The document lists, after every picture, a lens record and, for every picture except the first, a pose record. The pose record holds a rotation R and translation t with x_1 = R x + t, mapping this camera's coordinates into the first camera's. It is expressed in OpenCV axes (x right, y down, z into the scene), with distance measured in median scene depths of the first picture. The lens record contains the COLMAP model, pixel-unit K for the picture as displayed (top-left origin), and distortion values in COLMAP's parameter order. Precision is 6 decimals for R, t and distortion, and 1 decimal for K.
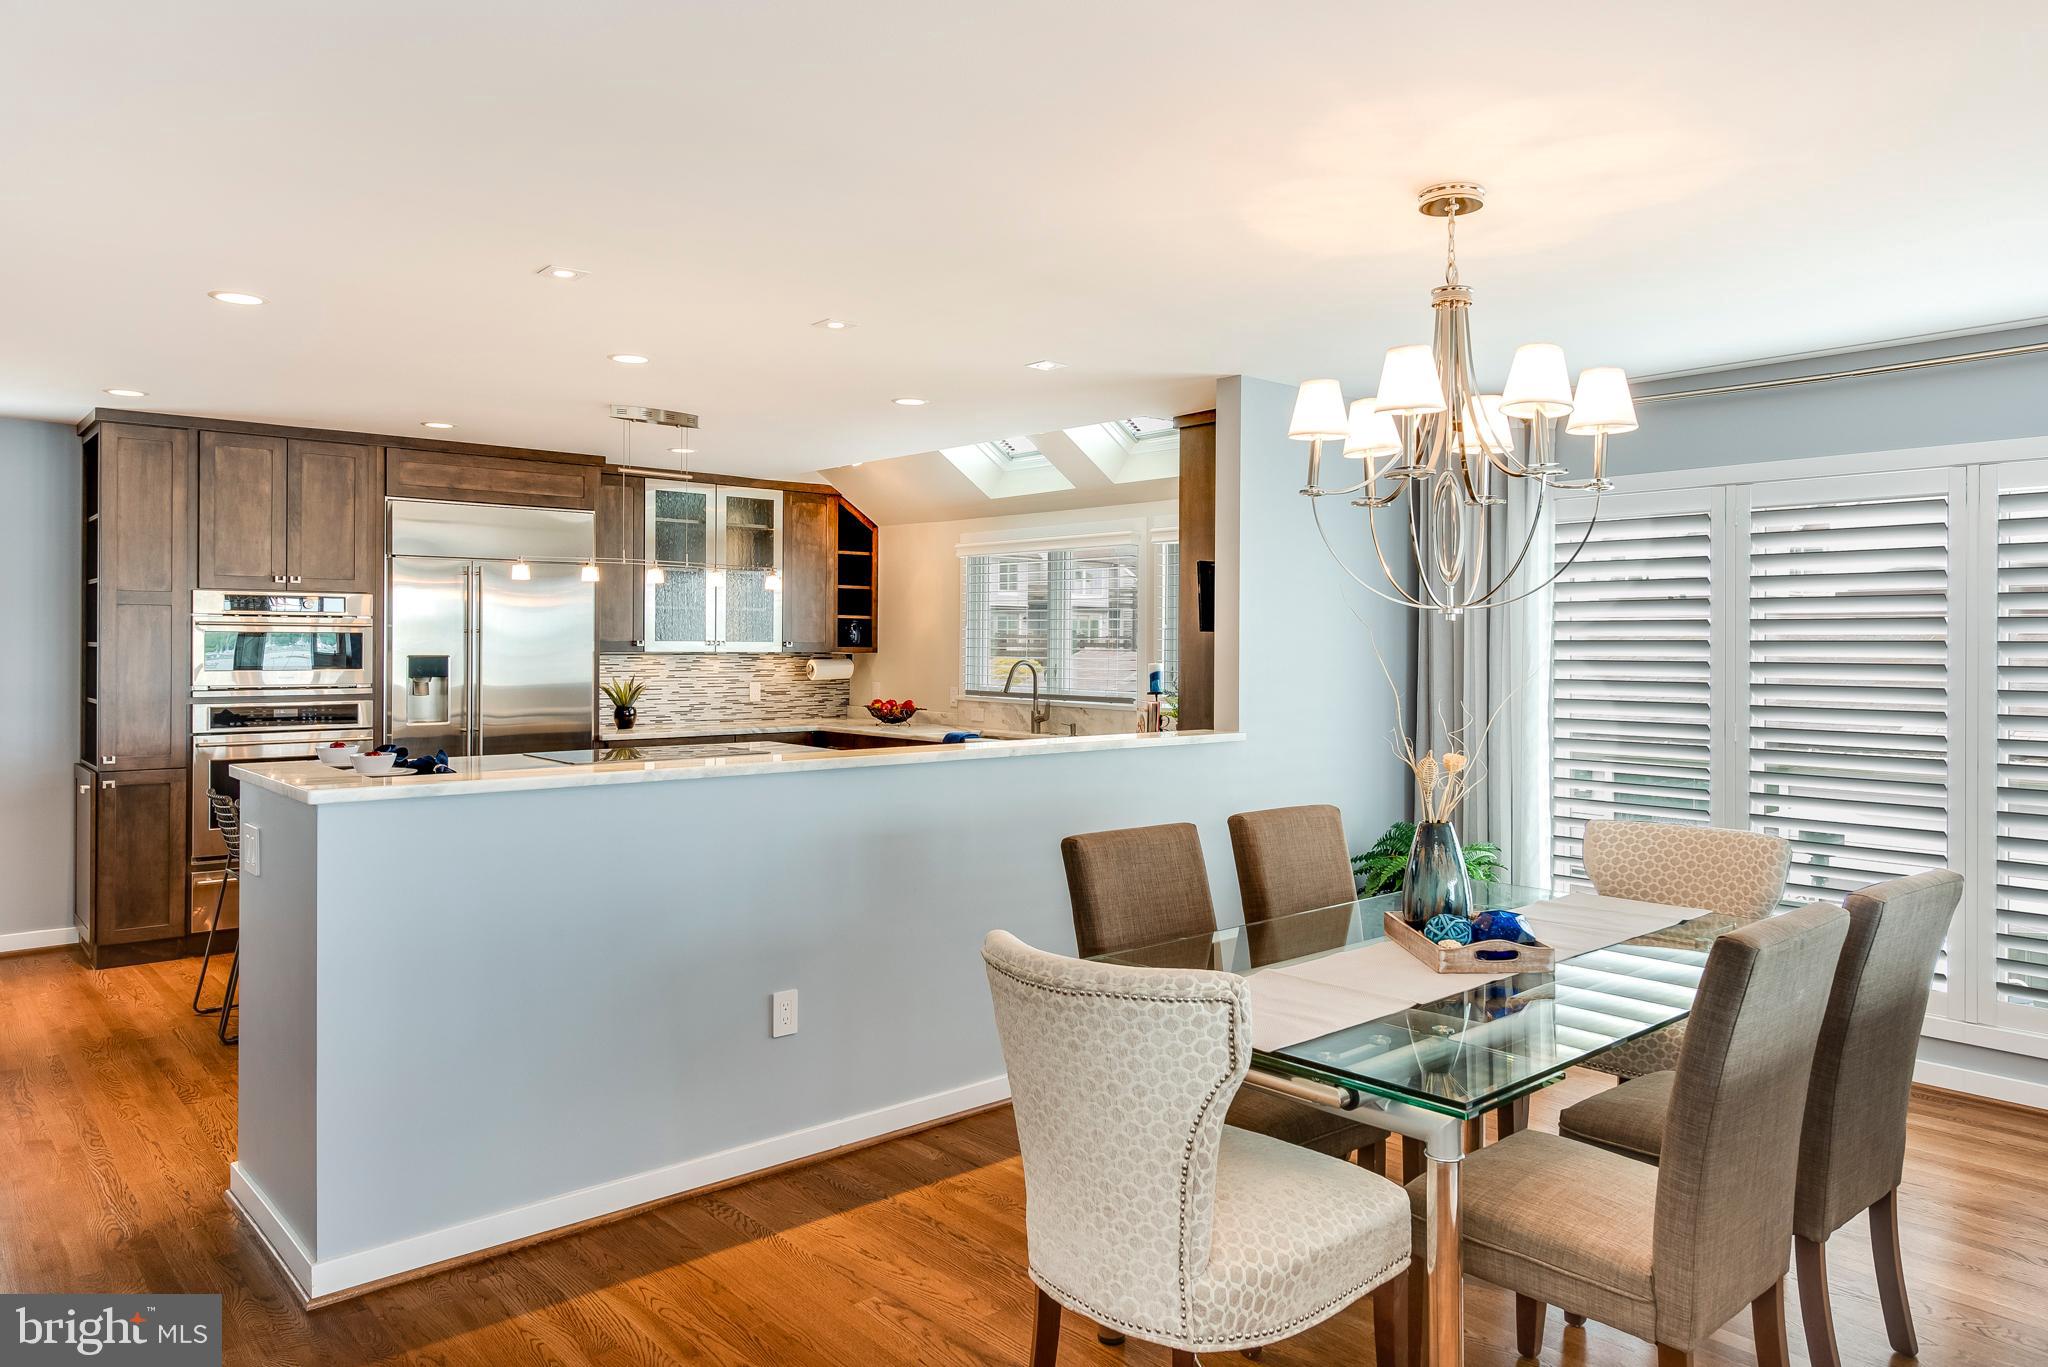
lens RADIAL K [[1334.7, 0, 1021.4], [0, 1334.7, 647.7], [0, 0, 1]] dist [-0.001891, -0.000739]
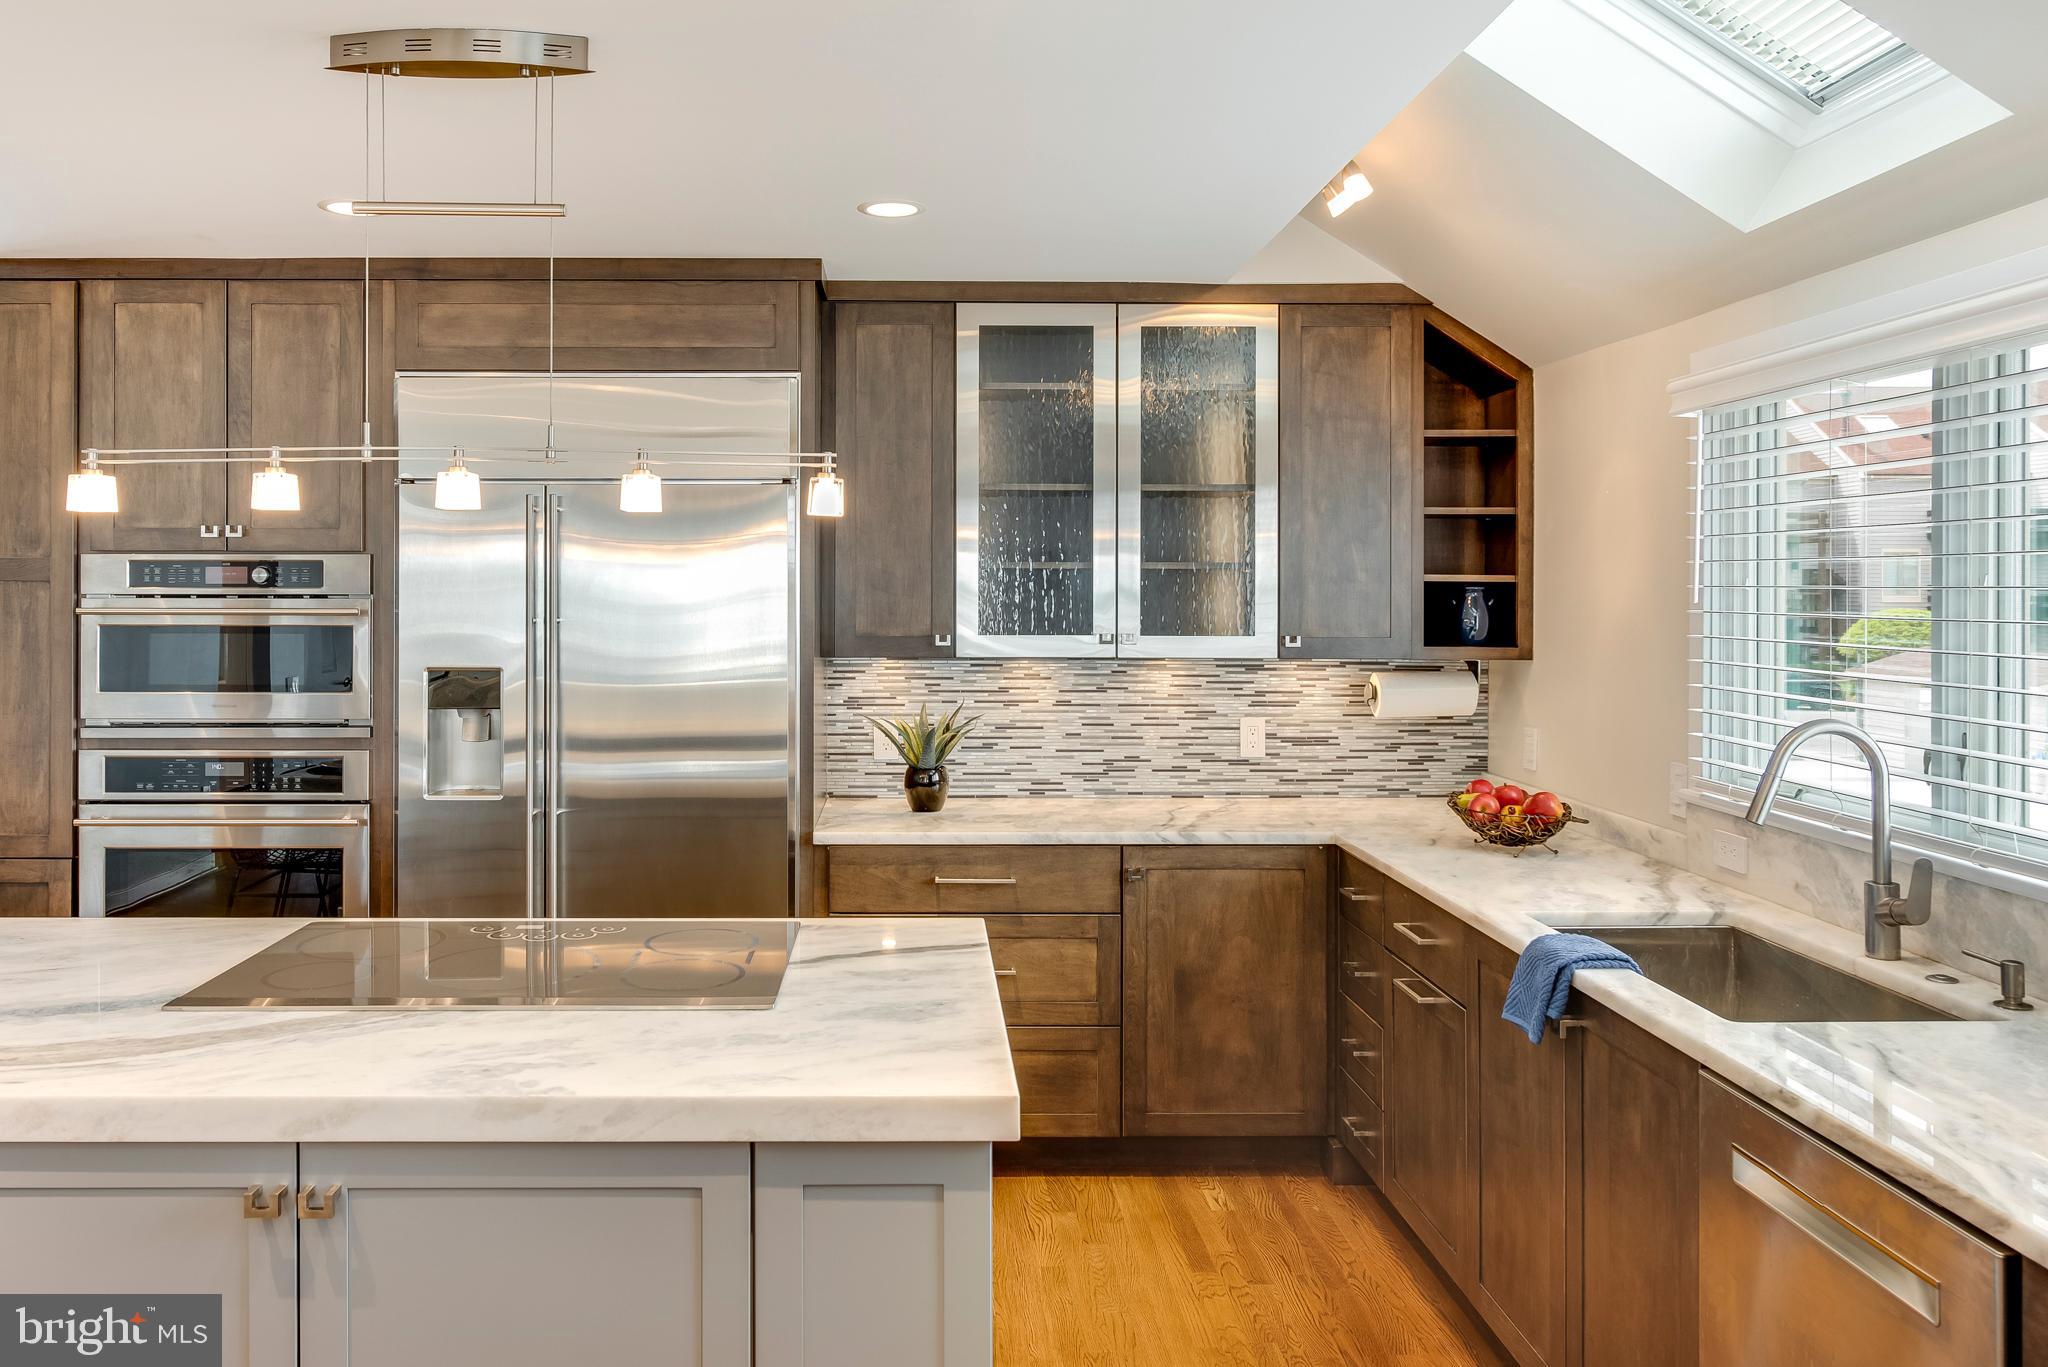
lens RADIAL K [[1465.0, 0, 931.3], [0, 1465.0, 590.8], [0, 0, 1]] dist [0.007903, 0.000744]
pose [[0.758672, -0.005410, -0.651451, 0.064125], [0.000225, 0.999968, -0.008042, -0.017632], [0.651473, 0.005955, 0.758648, 0.606227]]
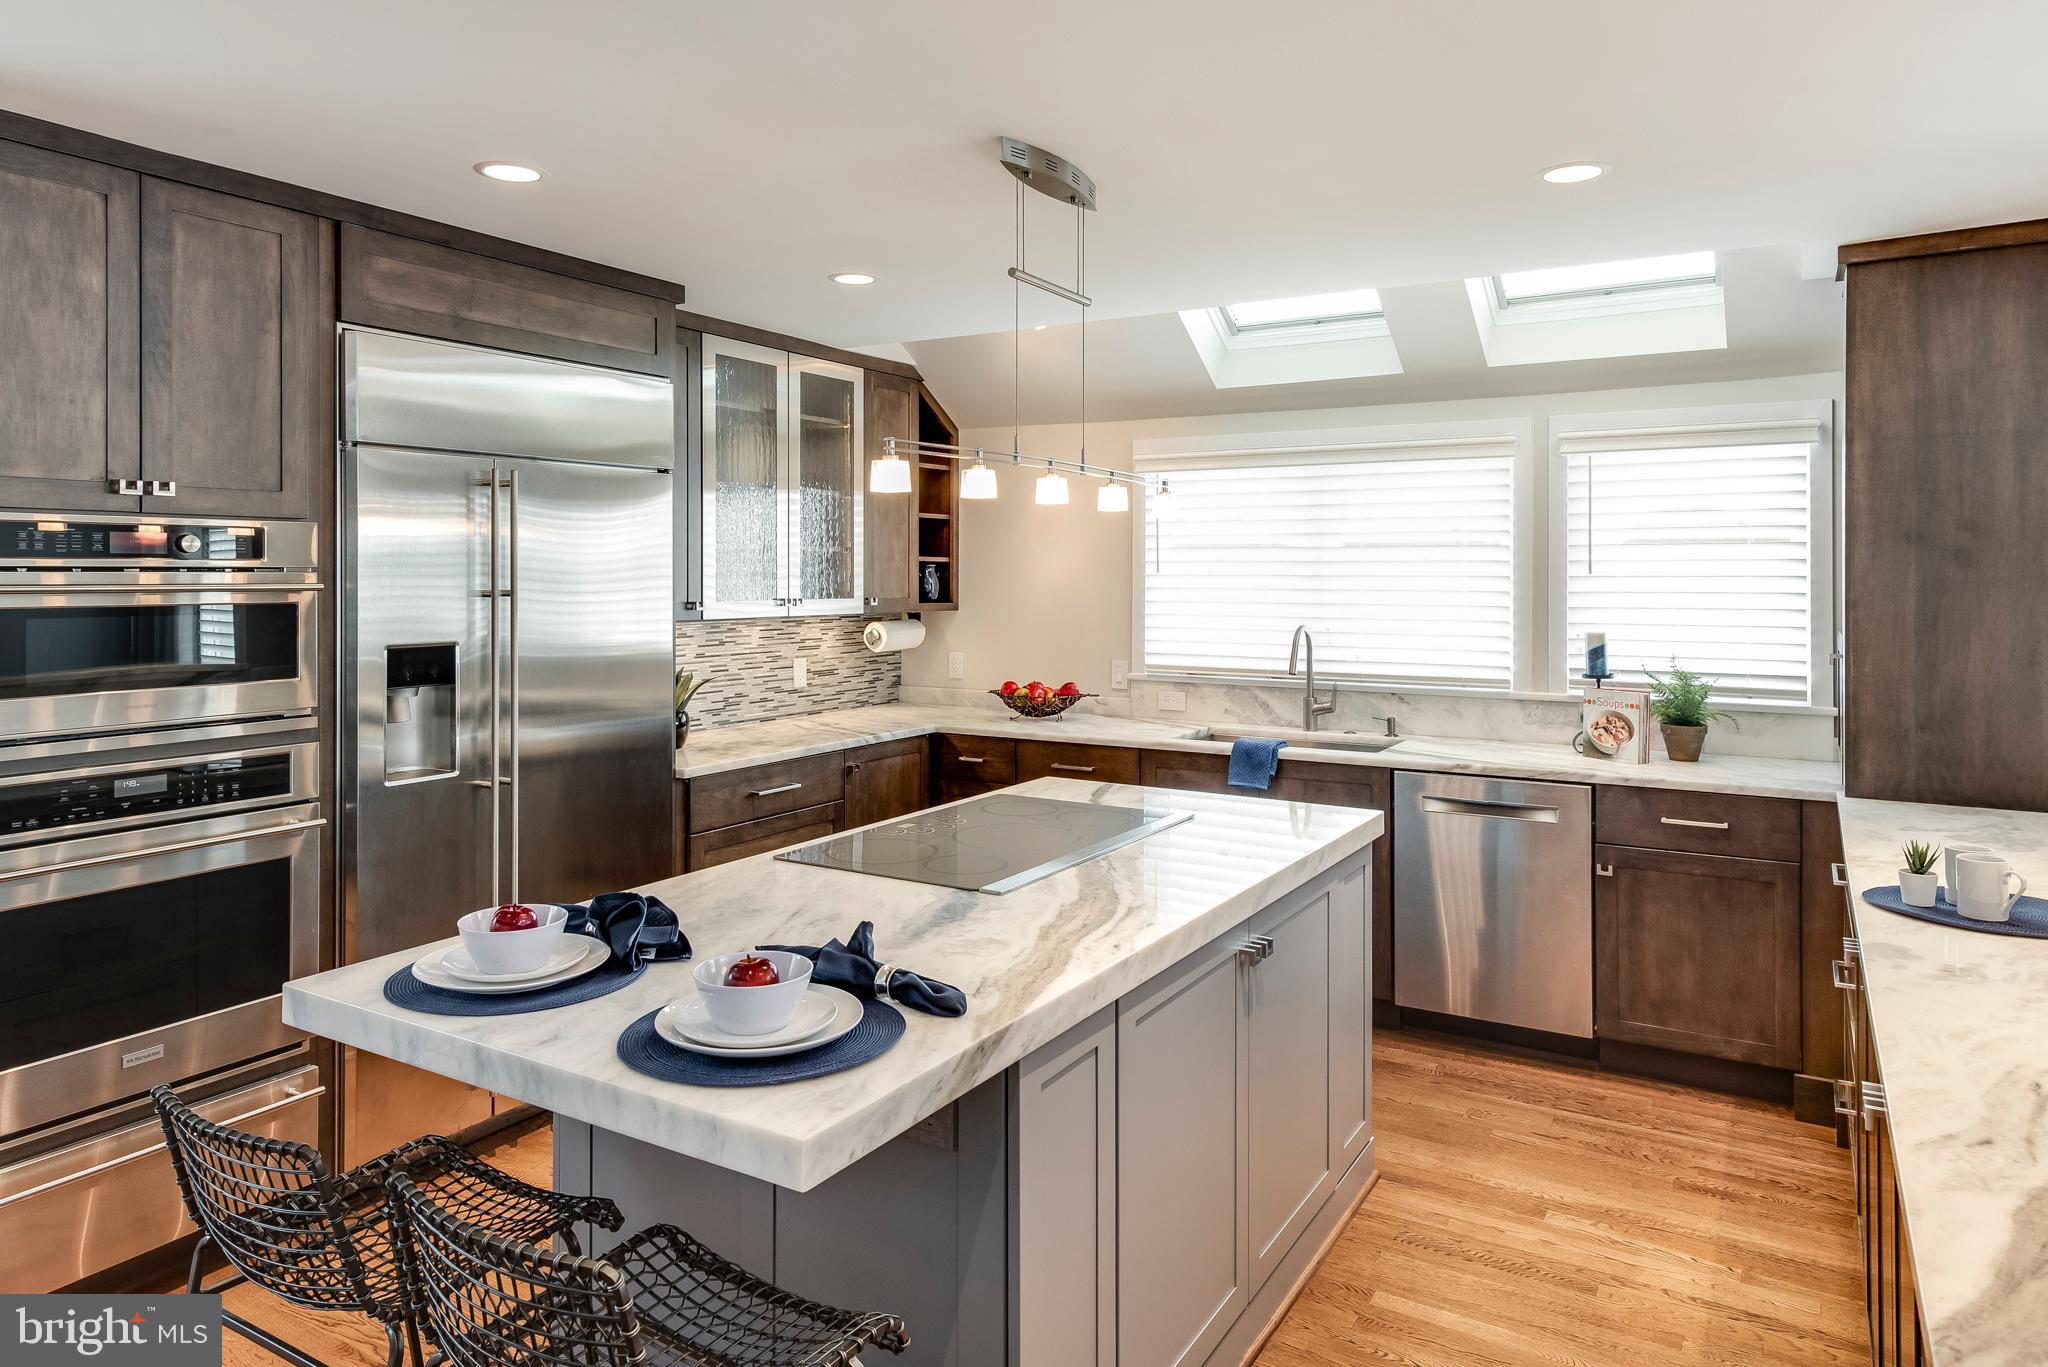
lens RADIAL K [[1286.6, 0, 995.9], [0, 1286.6, 572.4], [0, 0, 1]] dist [0.022318, 0.000141]
pose [[0.956704, -0.004282, 0.291033, -0.336995], [0.005229, 0.999983, -0.002477, -0.016832], [-0.291017, 0.003891, 0.956710, 0.416484]]
